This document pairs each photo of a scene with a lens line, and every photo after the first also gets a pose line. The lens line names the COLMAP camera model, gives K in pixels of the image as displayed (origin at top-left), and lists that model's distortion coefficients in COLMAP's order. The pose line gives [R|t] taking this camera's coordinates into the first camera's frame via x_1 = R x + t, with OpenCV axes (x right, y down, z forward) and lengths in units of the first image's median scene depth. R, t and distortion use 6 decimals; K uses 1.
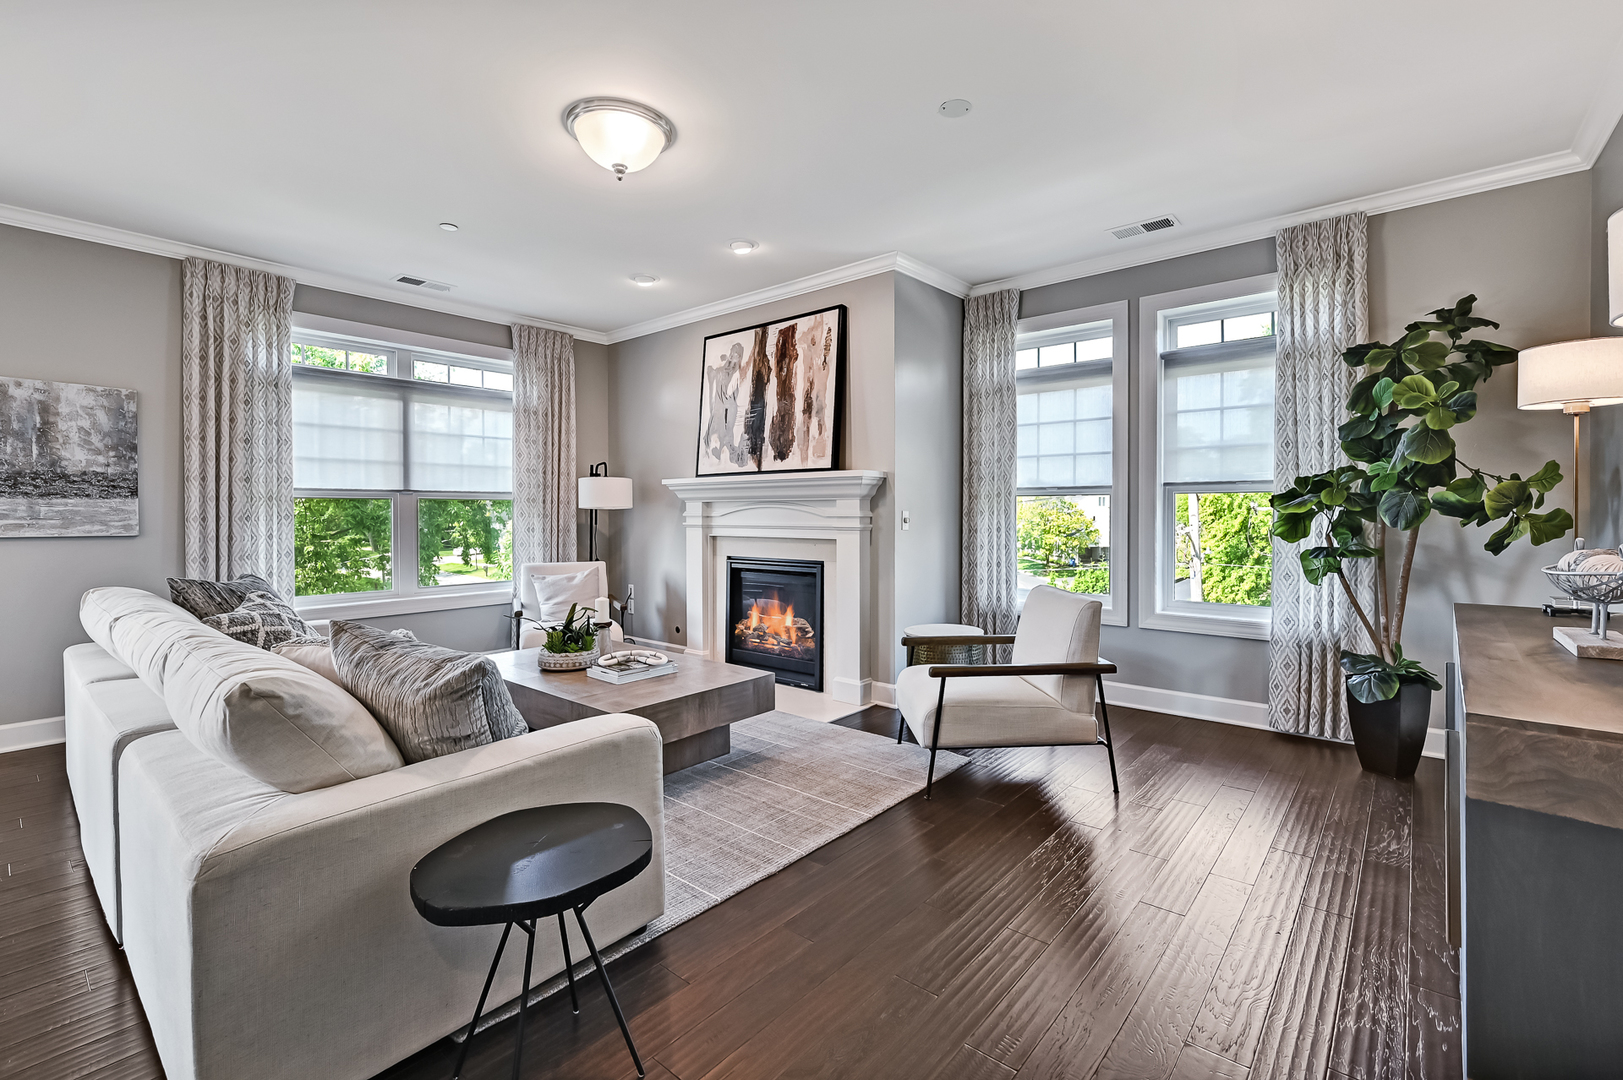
lens RADIAL K [[710.6, 0, 846.4], [0, 710.6, 517.7], [0, 0, 1]] dist [-0.000372, -0.000614]
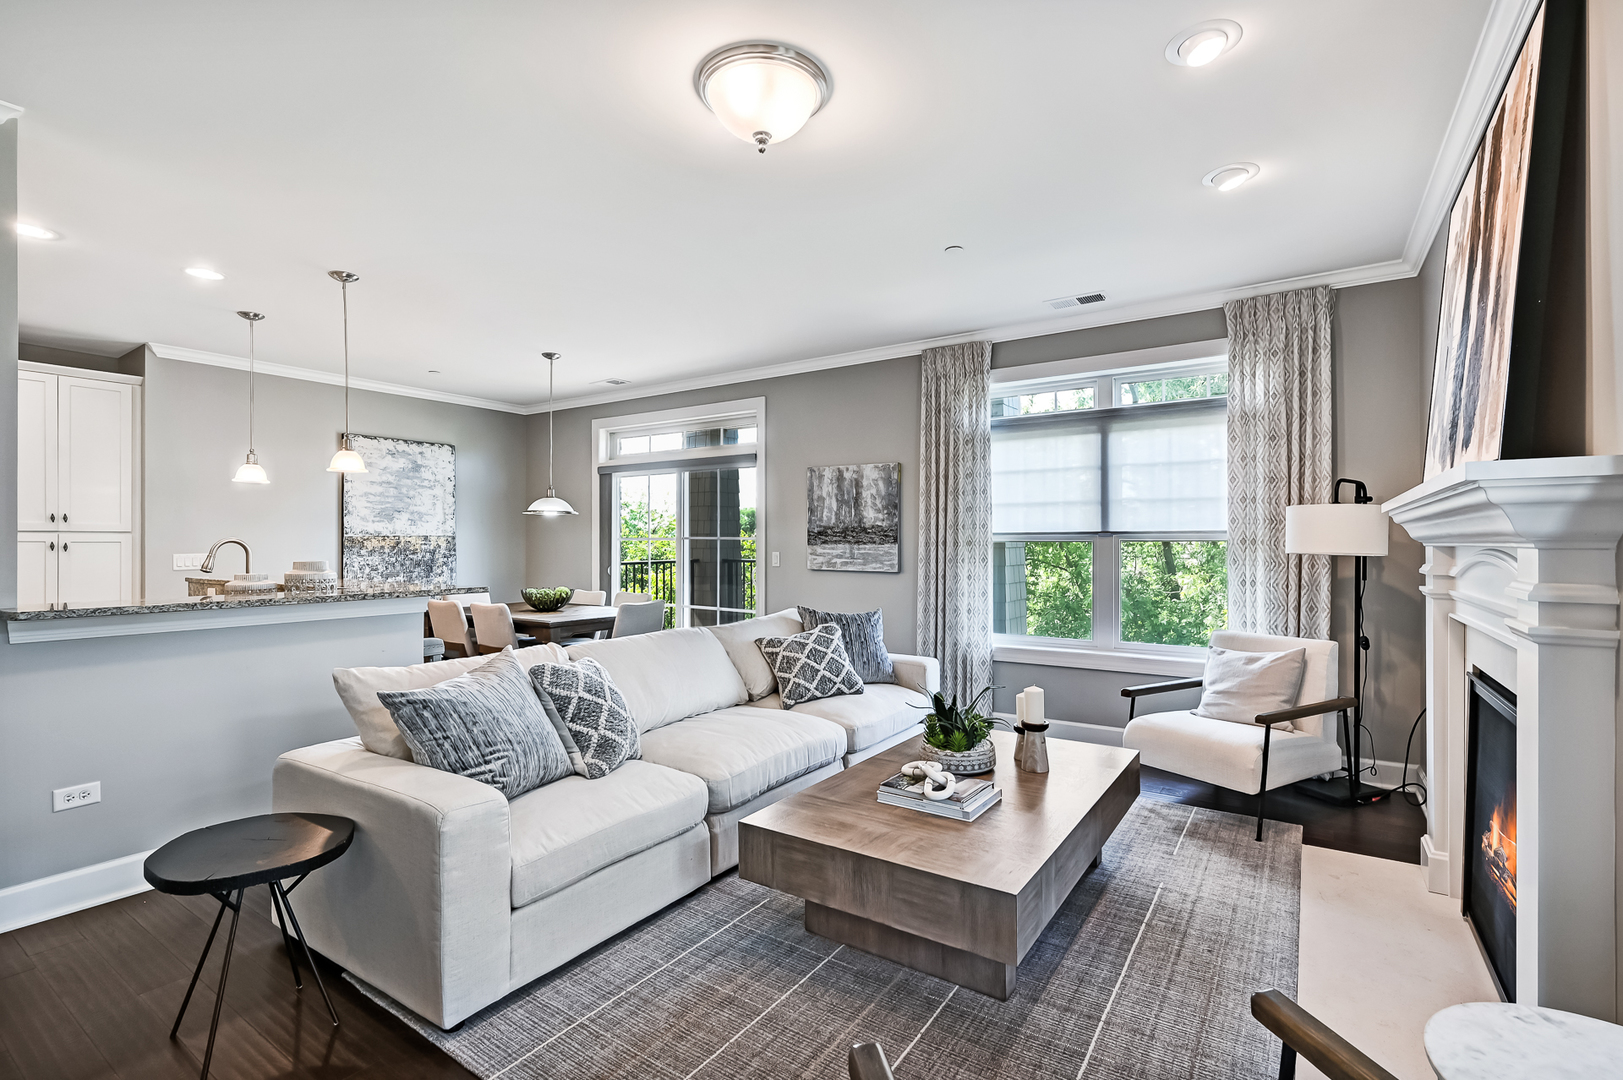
lens RADIAL K [[742.9, 0, 813.0], [0, 742.9, 539.7], [0, 0, 1]] dist [-0.001440, -0.000194]
pose [[0.087604, -0.002780, -0.996151, 0.307453], [-0.009074, 0.999952, -0.003589, -0.023939], [0.996114, 0.009354, 0.087575, 0.596230]]
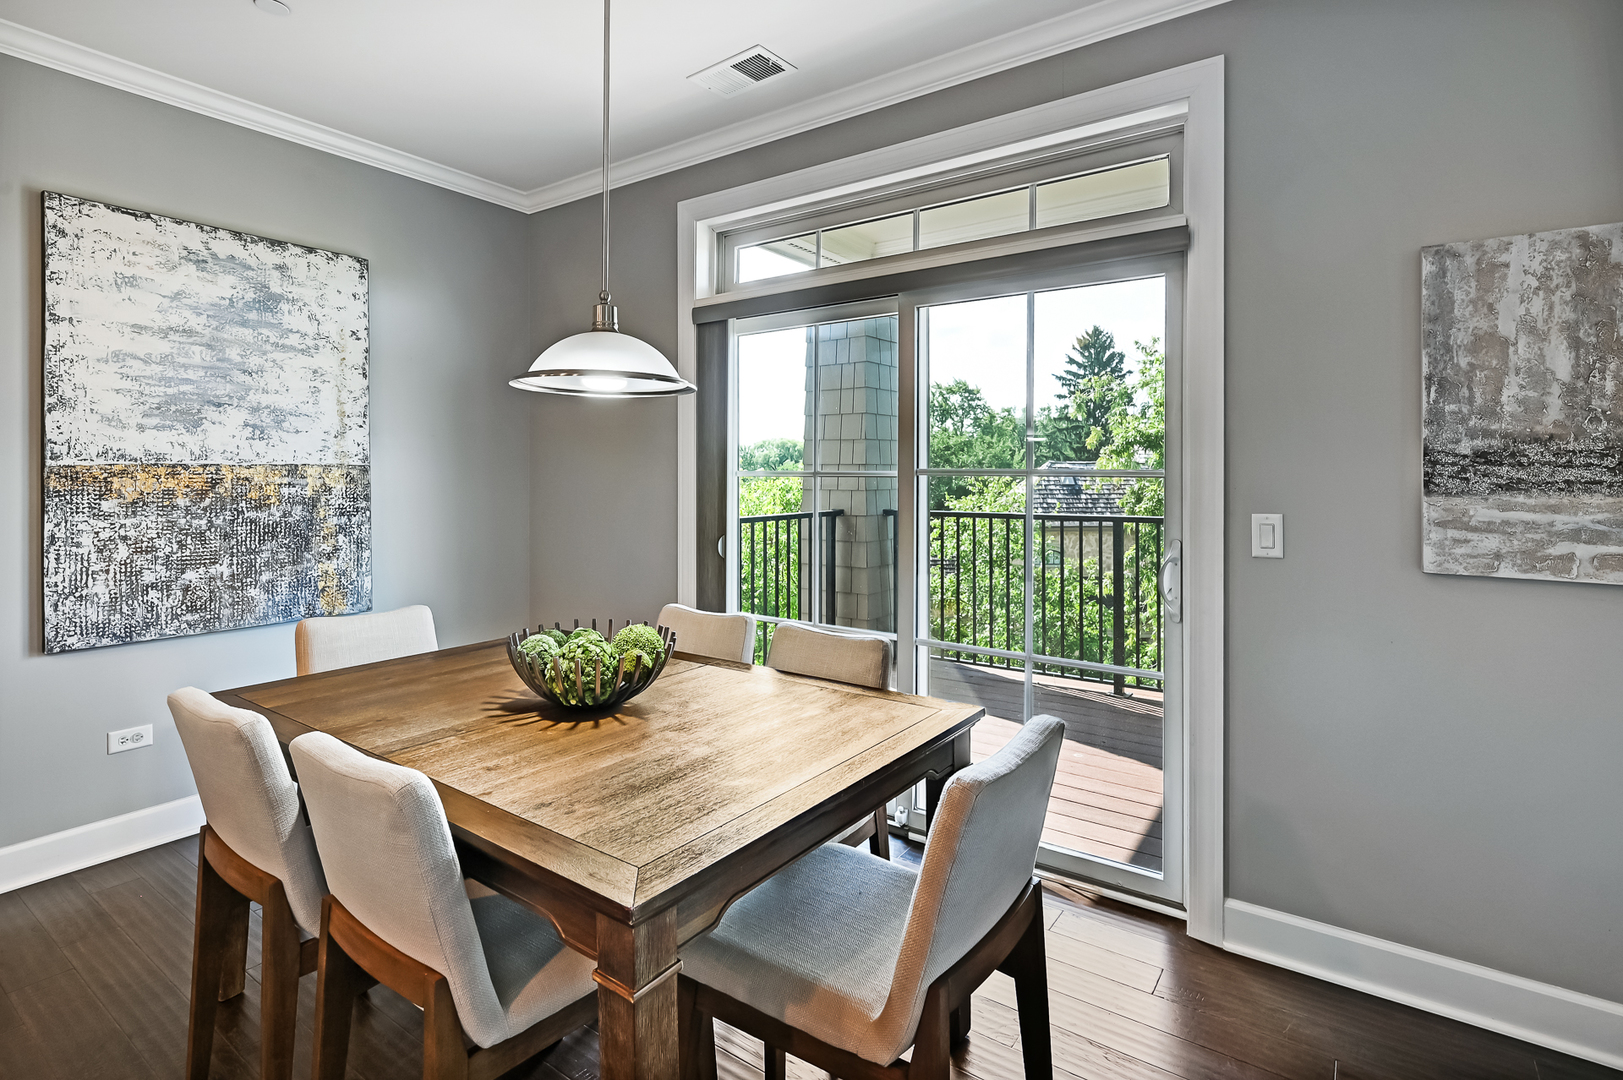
lens RADIAL K [[784.5, 0, 818.6], [0, 784.5, 475.6], [0, 0, 1]] dist [-0.001418, -0.000117]
pose [[0.065388, -0.000012, -0.997860, -0.544115], [-0.011648, 0.999932, -0.000775, -0.025626], [0.997792, 0.011674, 0.065384, 0.356122]]
